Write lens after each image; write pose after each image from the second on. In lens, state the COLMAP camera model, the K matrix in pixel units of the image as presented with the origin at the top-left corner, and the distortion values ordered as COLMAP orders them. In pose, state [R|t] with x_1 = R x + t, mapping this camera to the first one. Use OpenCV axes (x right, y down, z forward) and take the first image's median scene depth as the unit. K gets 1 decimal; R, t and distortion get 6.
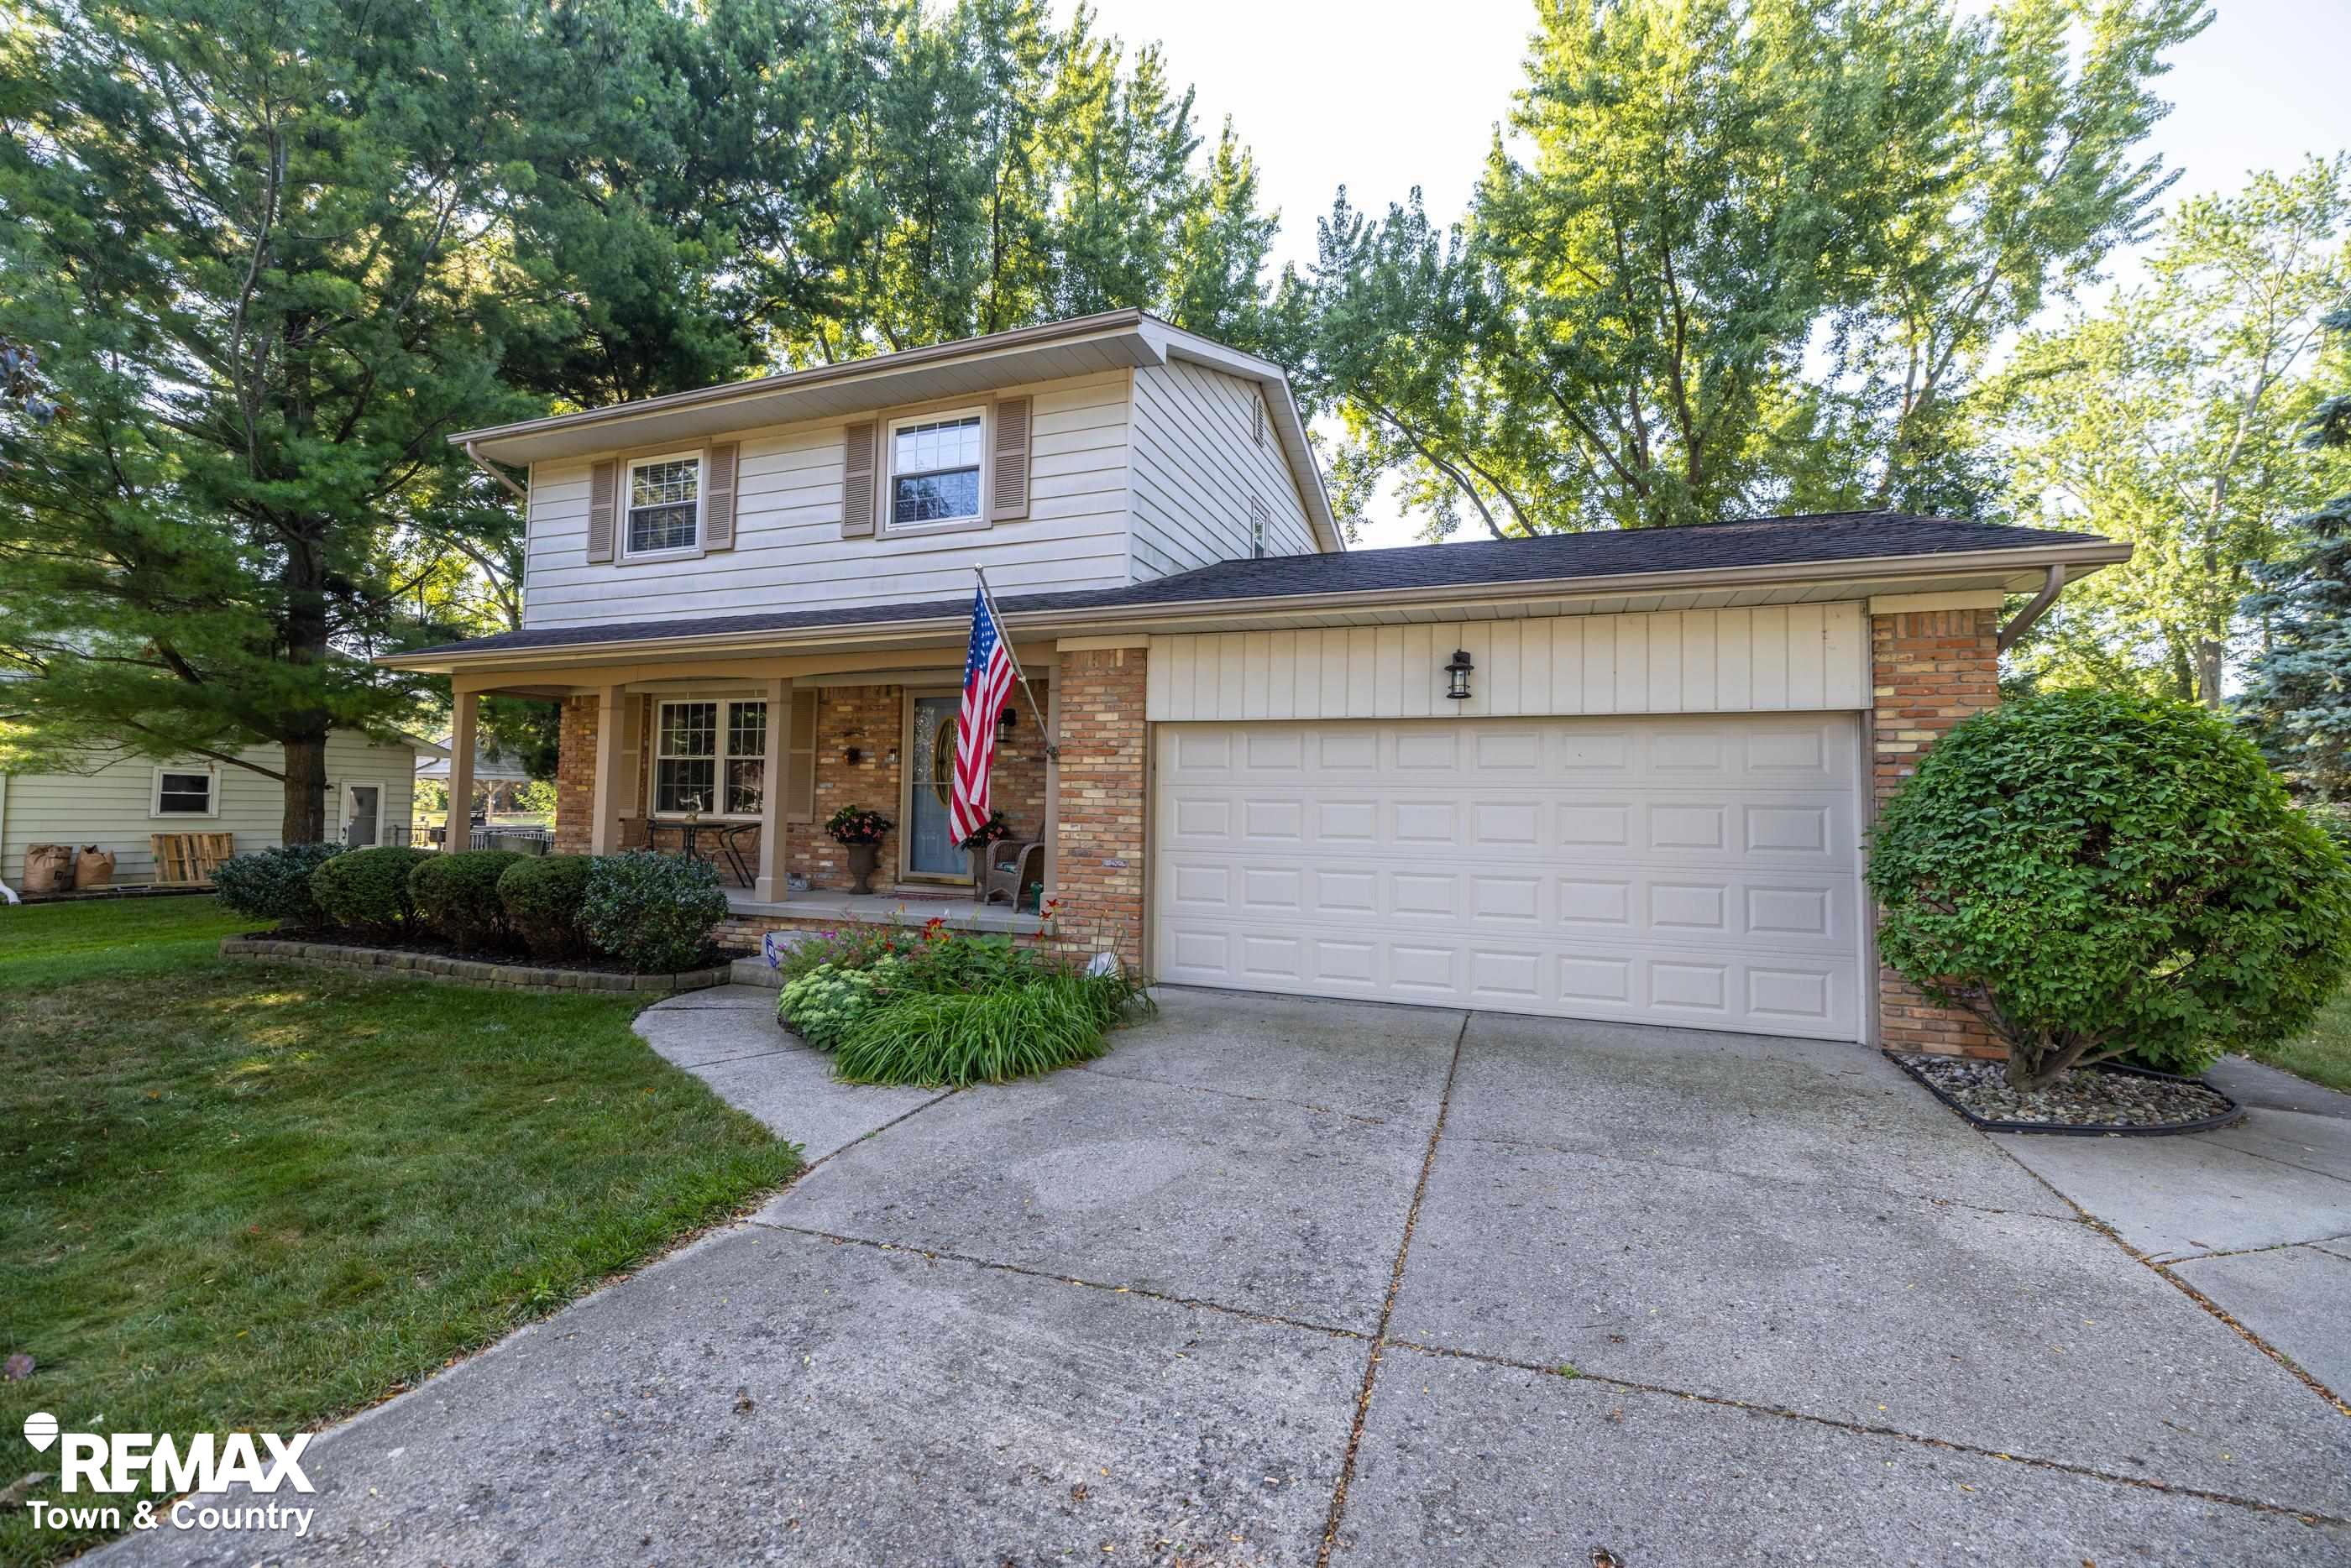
lens RADIAL K [[977.8, 0, 1180.9], [0, 977.8, 775.5], [0, 0, 1]] dist [0.002091, 0.000035]
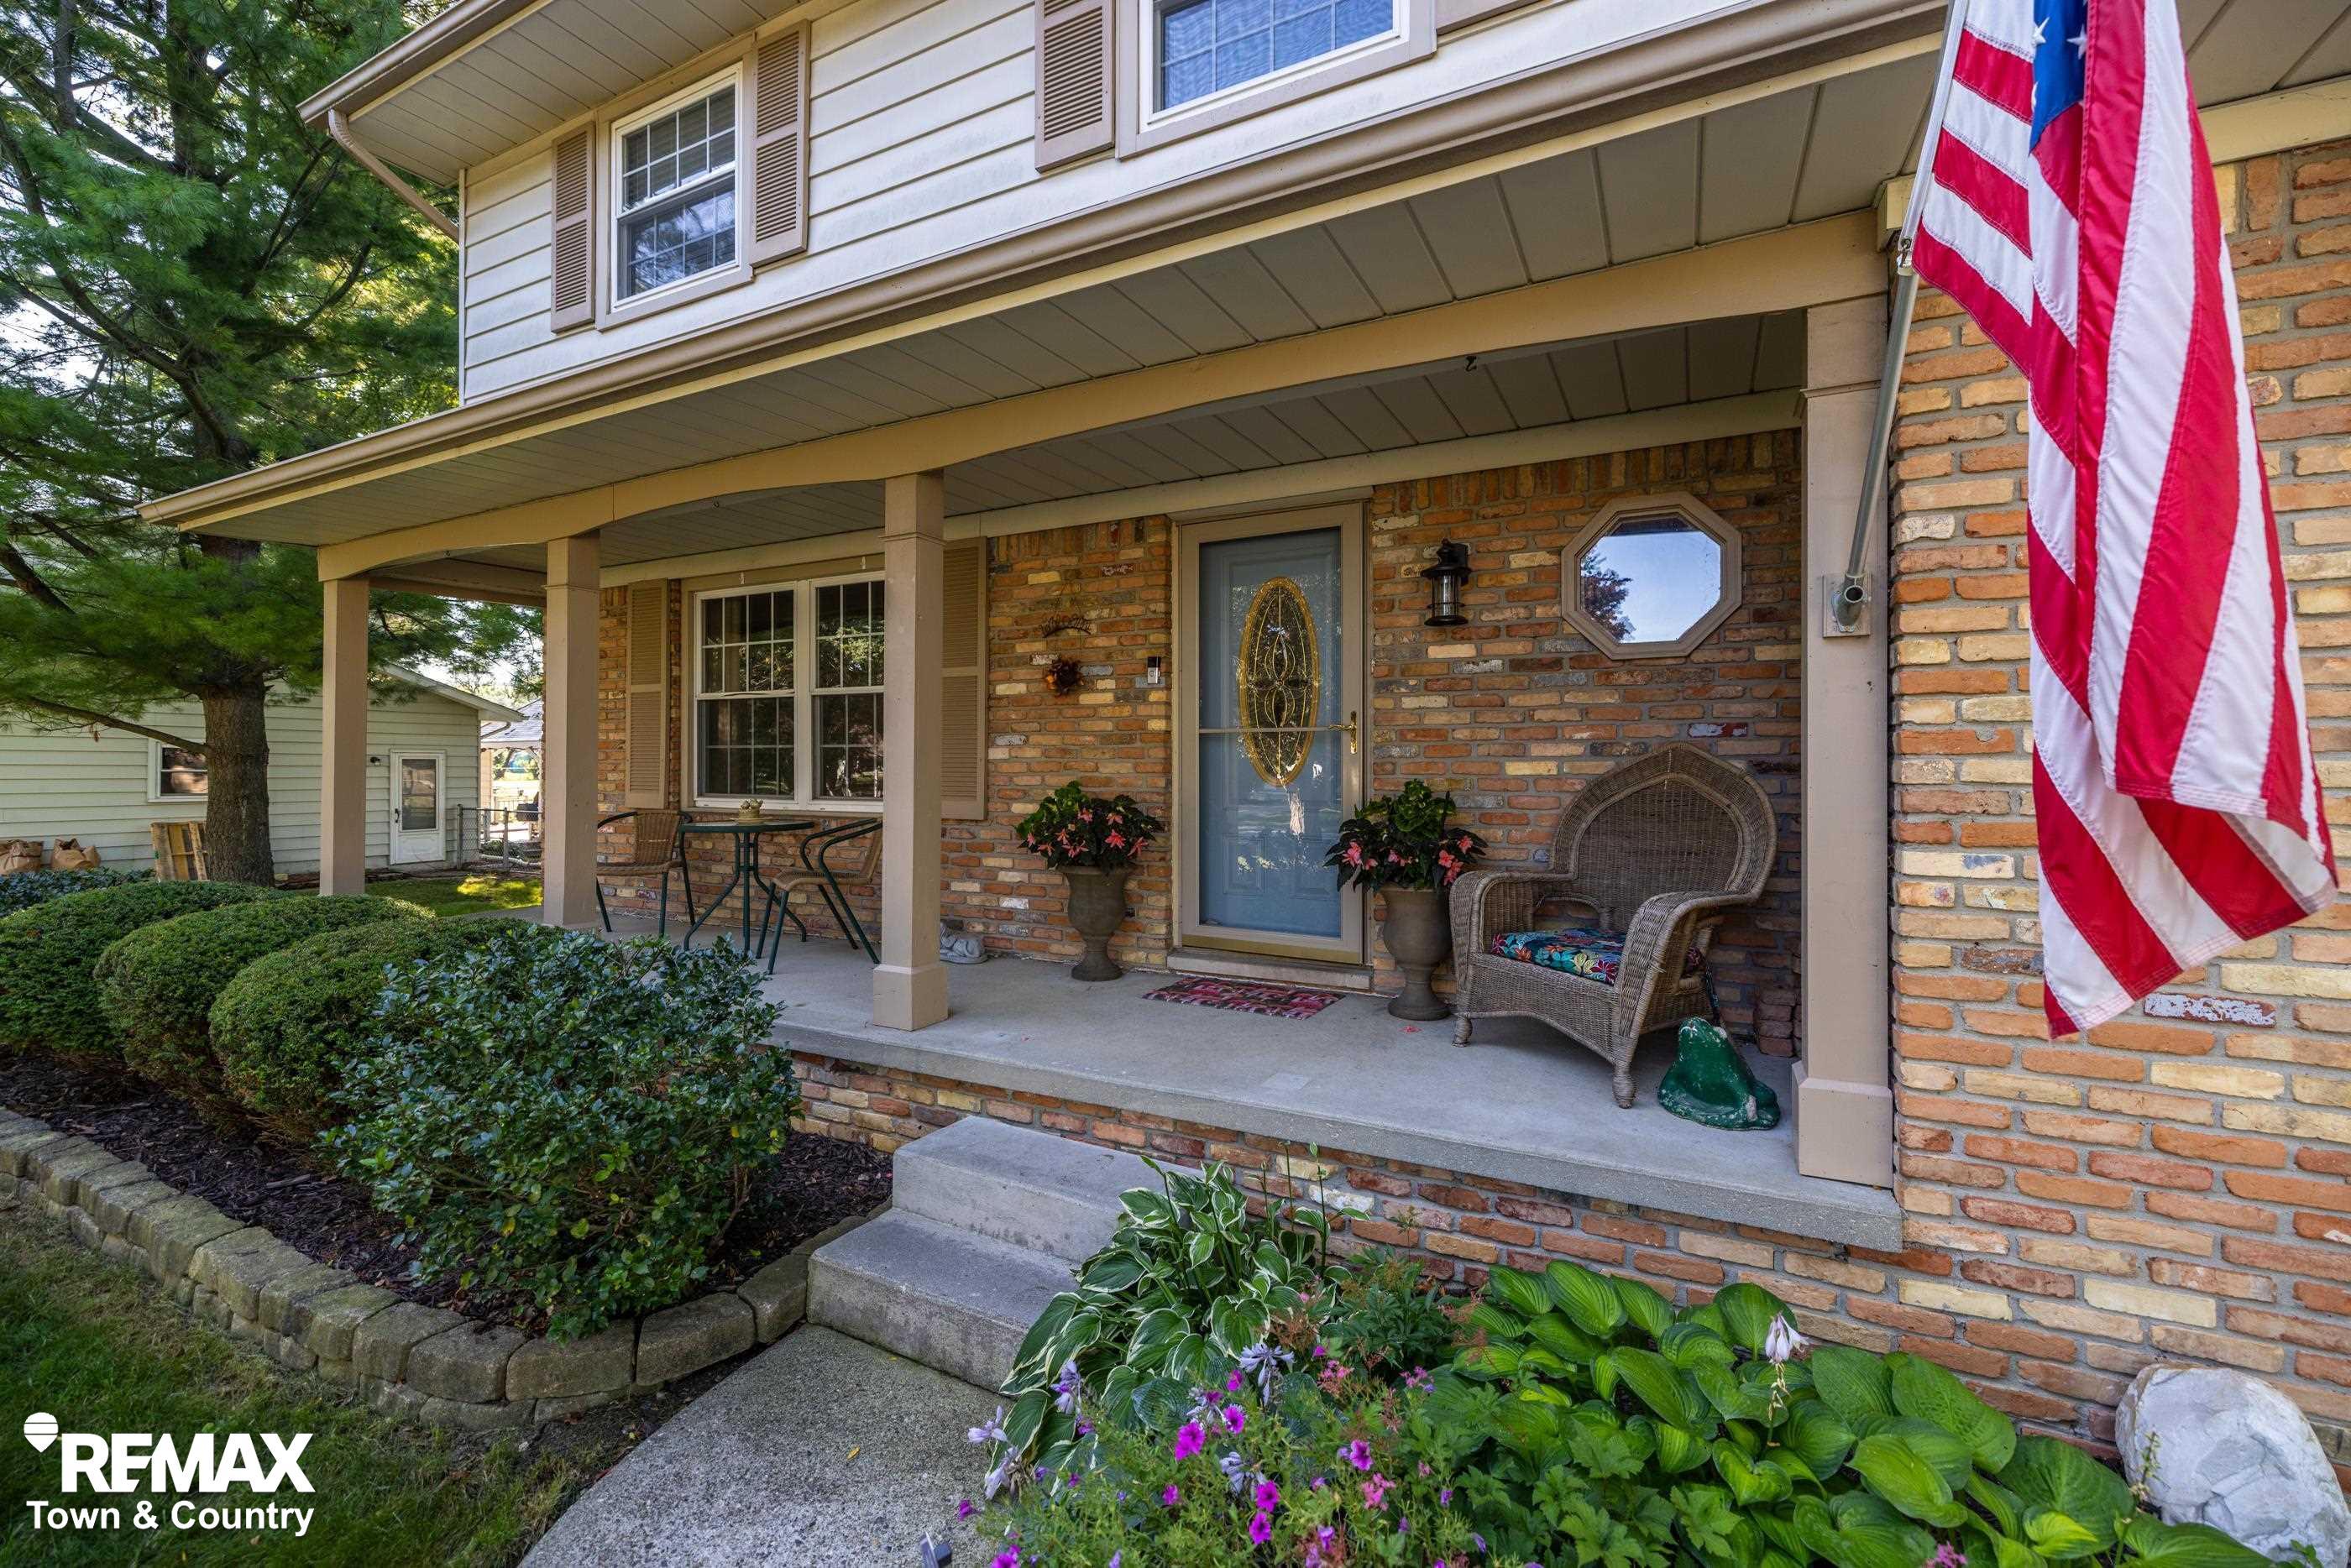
lens RADIAL K [[977.8, 0, 1174.9], [0, 977.8, 771.8], [0, 0, 1]] dist [0.002091, 0.000035]
pose [[0.993684, -0.017638, -0.110821, -0.226418], [0.022169, 0.998962, 0.039790, 0.007902], [0.110005, -0.041995, 0.993043, 0.525469]]
